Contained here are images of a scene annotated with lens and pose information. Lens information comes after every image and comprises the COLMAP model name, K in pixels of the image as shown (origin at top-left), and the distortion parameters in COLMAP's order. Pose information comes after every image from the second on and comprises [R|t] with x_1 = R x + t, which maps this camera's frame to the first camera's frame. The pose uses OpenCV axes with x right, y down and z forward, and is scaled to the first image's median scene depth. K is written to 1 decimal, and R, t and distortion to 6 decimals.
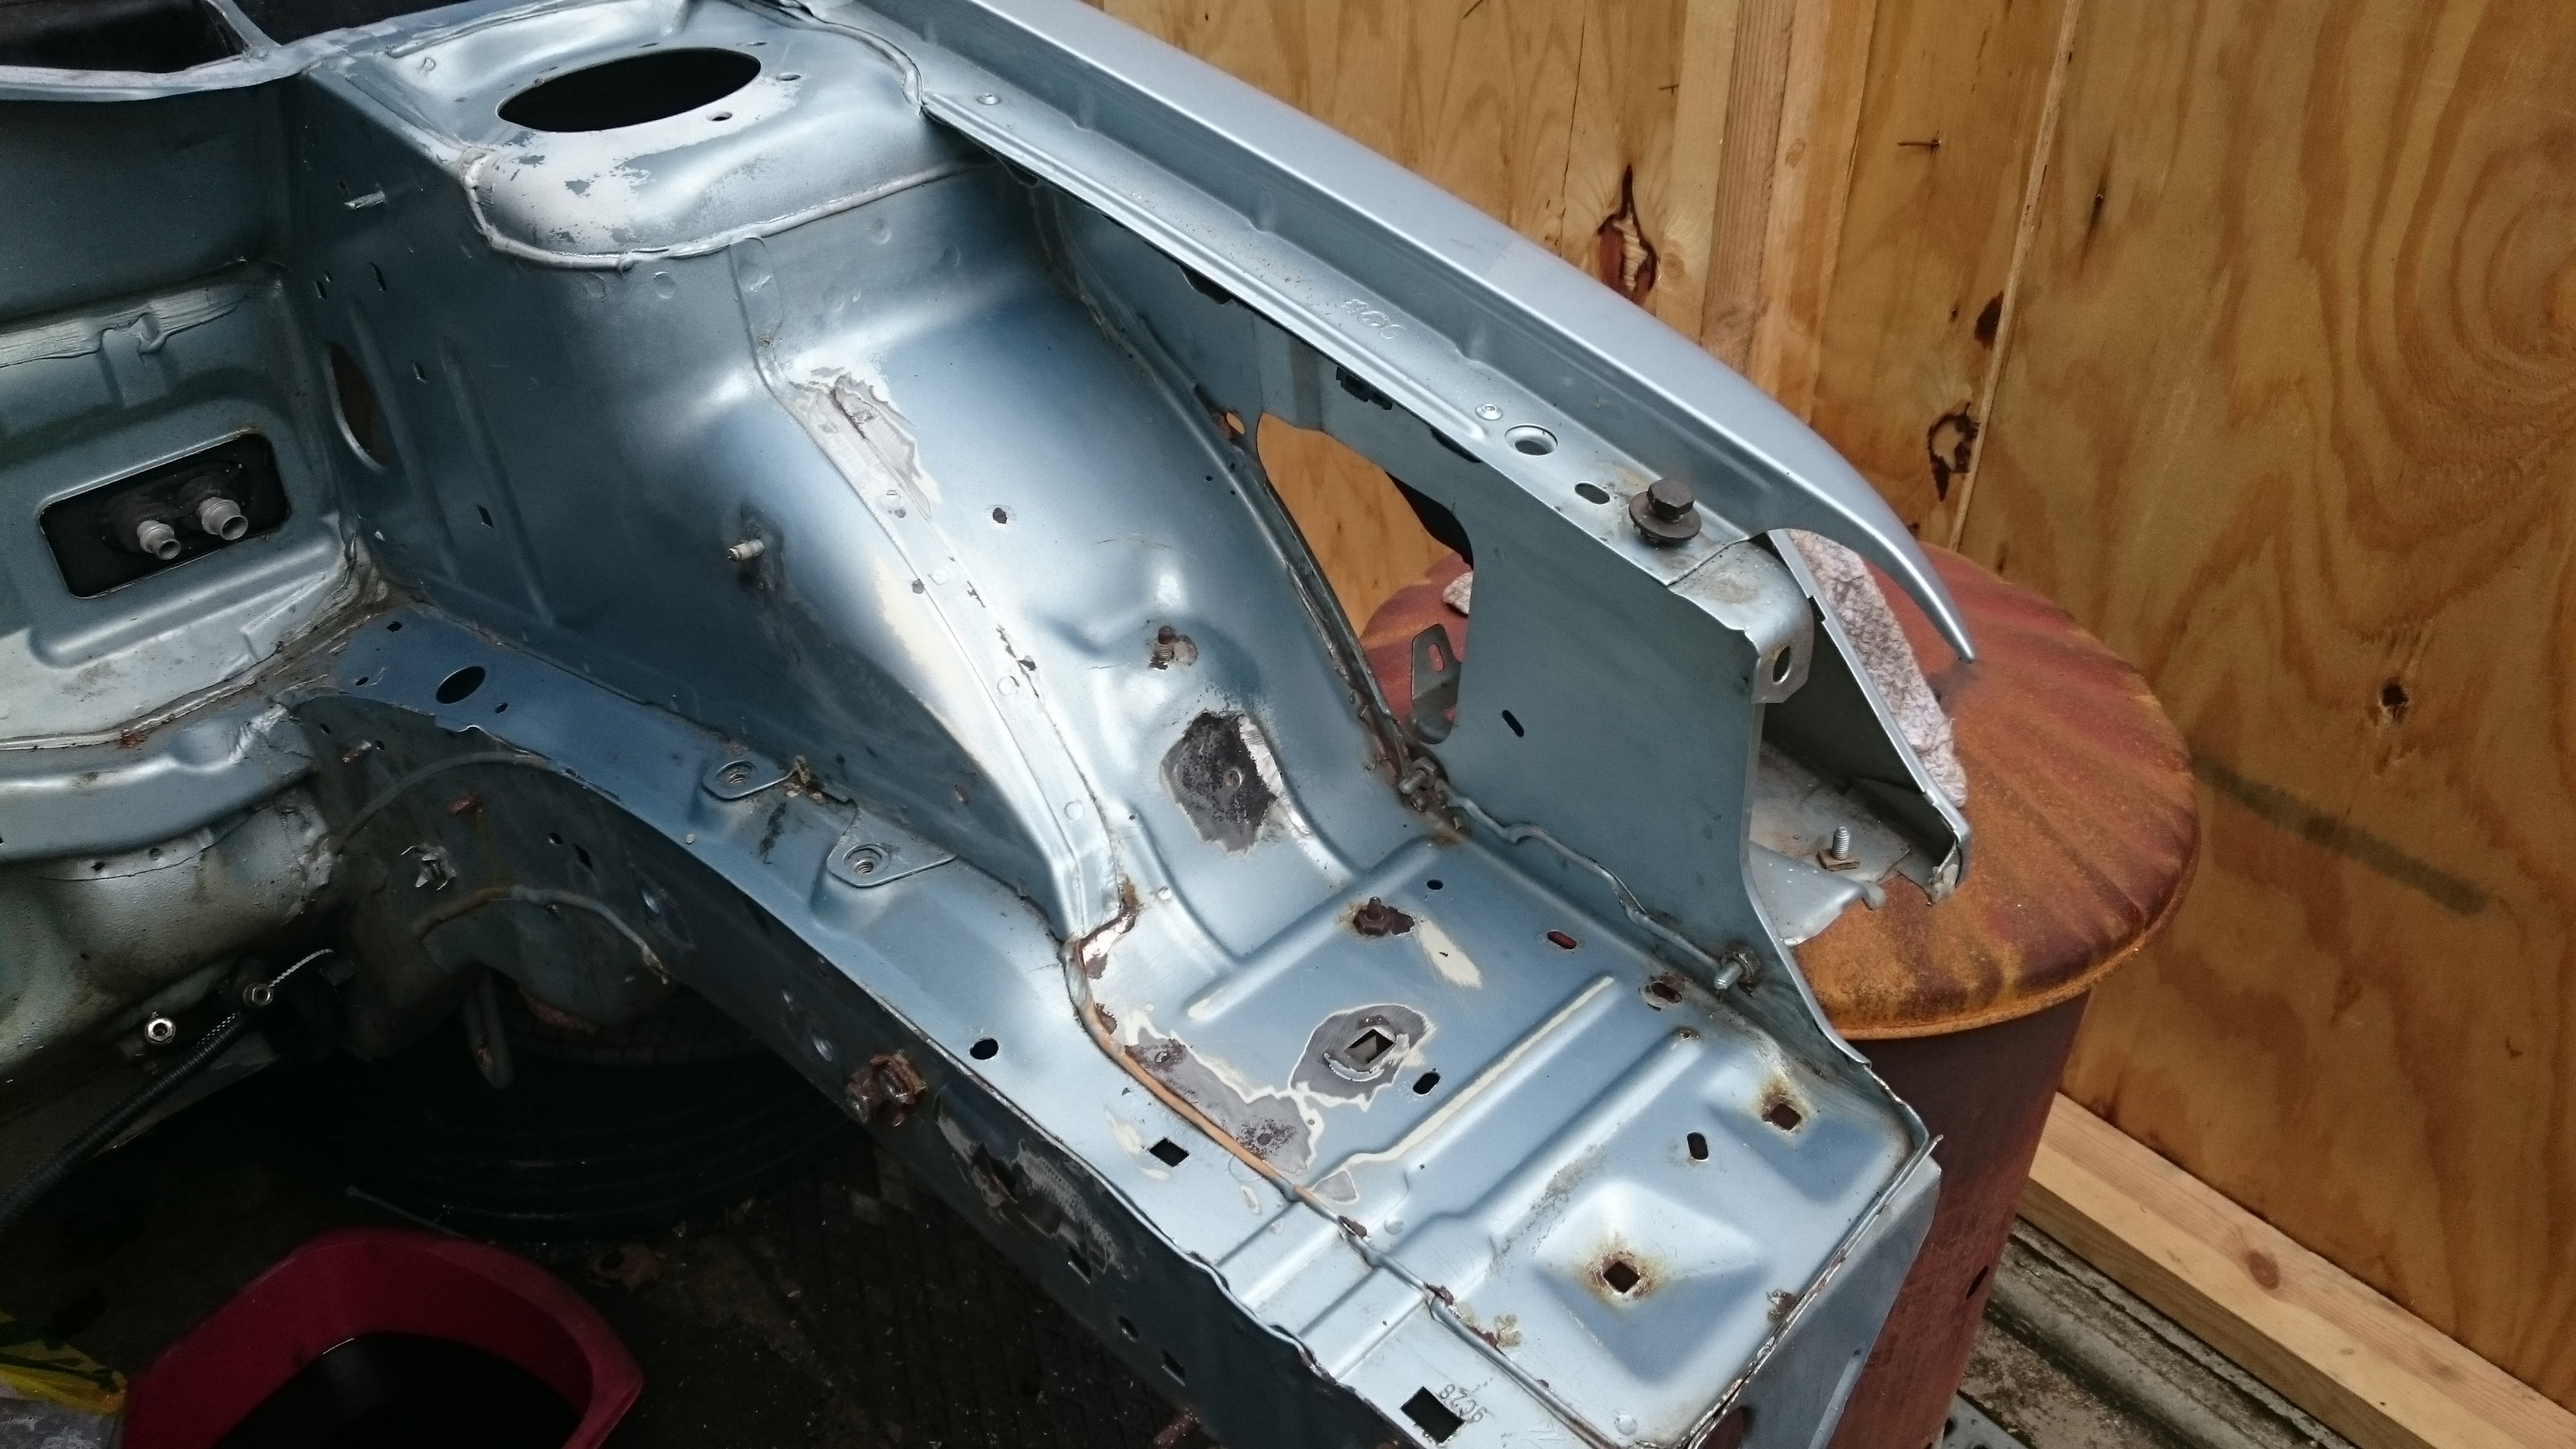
lens RADIAL K [[2004.0, 0, 1282.1], [0, 2004.0, 770.9], [0, 0, 1]] dist [0.002199, -0.001502]
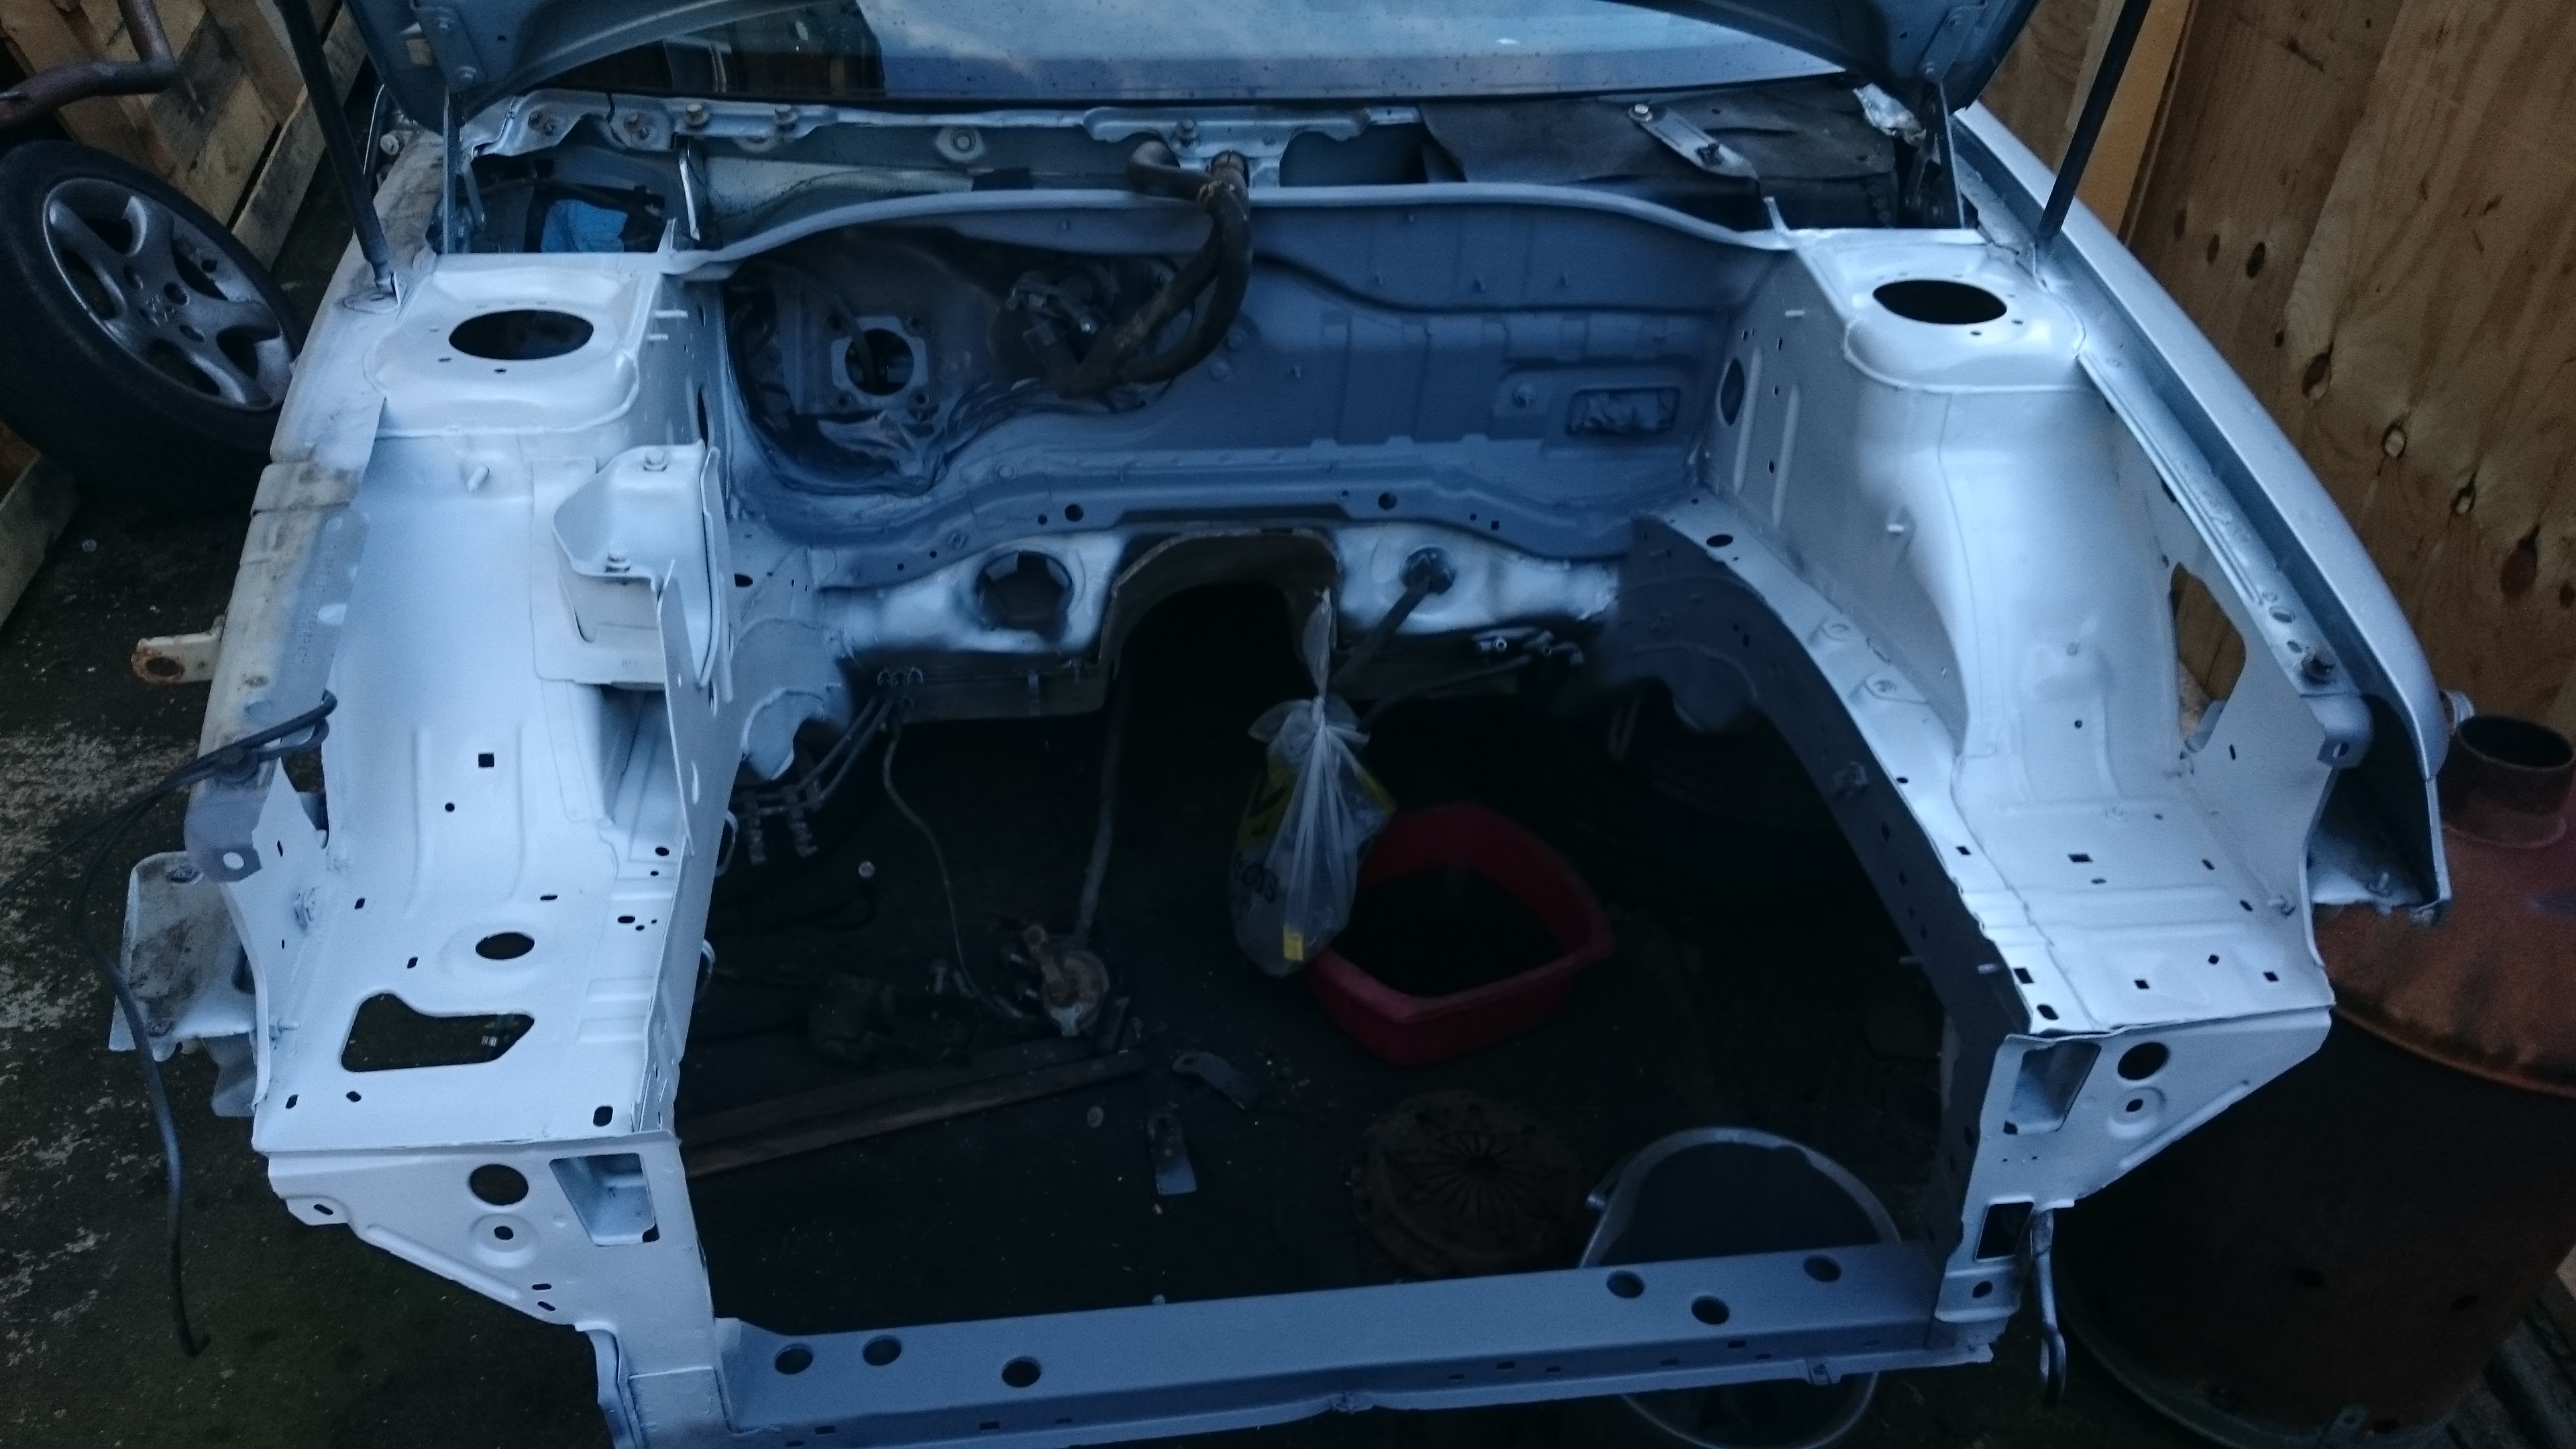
lens RADIAL K [[1977.0, 0, 1205.9], [0, 1977.0, 672.7], [0, 0, 1]] dist [0.002167, 0.000587]
pose [[0.781408, 0.394708, -0.483330, 0.139091], [-0.411366, 0.908242, 0.076646, 0.100031], [0.469233, 0.138933, 0.872077, -0.682553]]
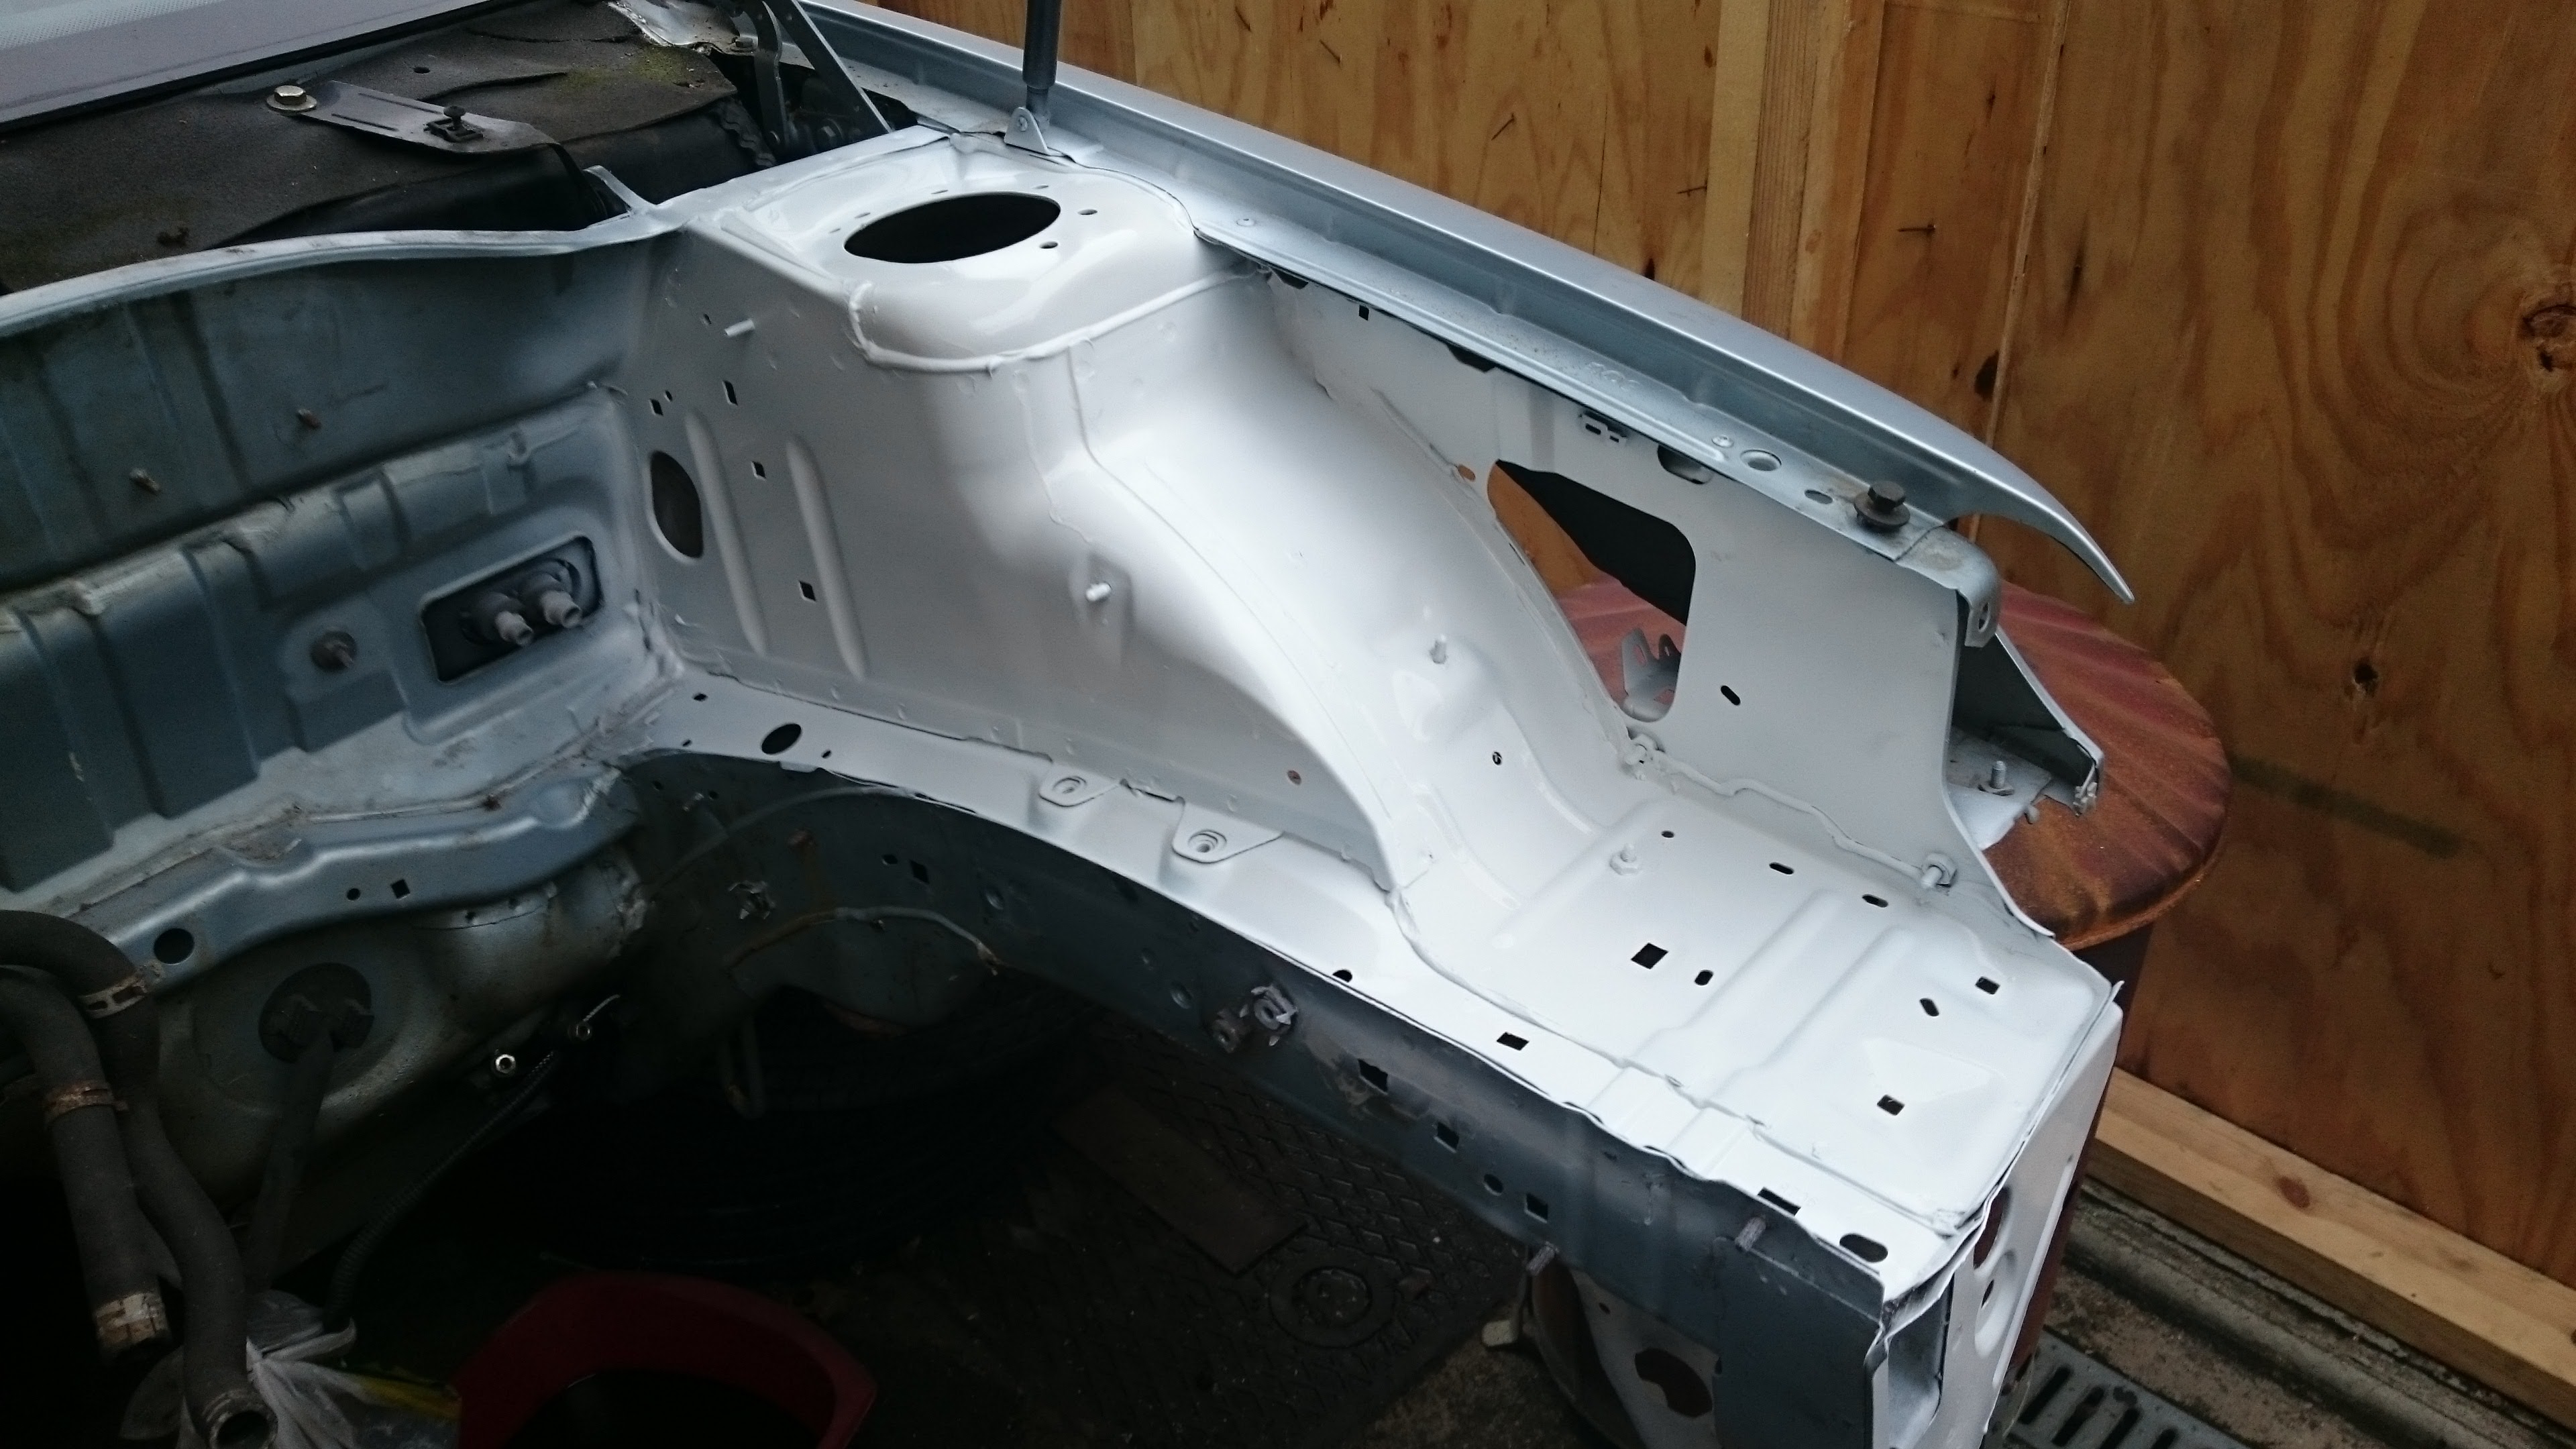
lens RADIAL K [[2009.1, 0, 1291.0], [0, 2009.1, 755.8], [0, 0, 1]] dist [0.000346, 0.009358]
pose [[0.996892, -0.059552, 0.051567, -0.131751], [0.062715, 0.996100, -0.062060, 0.043638], [-0.047671, 0.065101, 0.996739, -0.132349]]
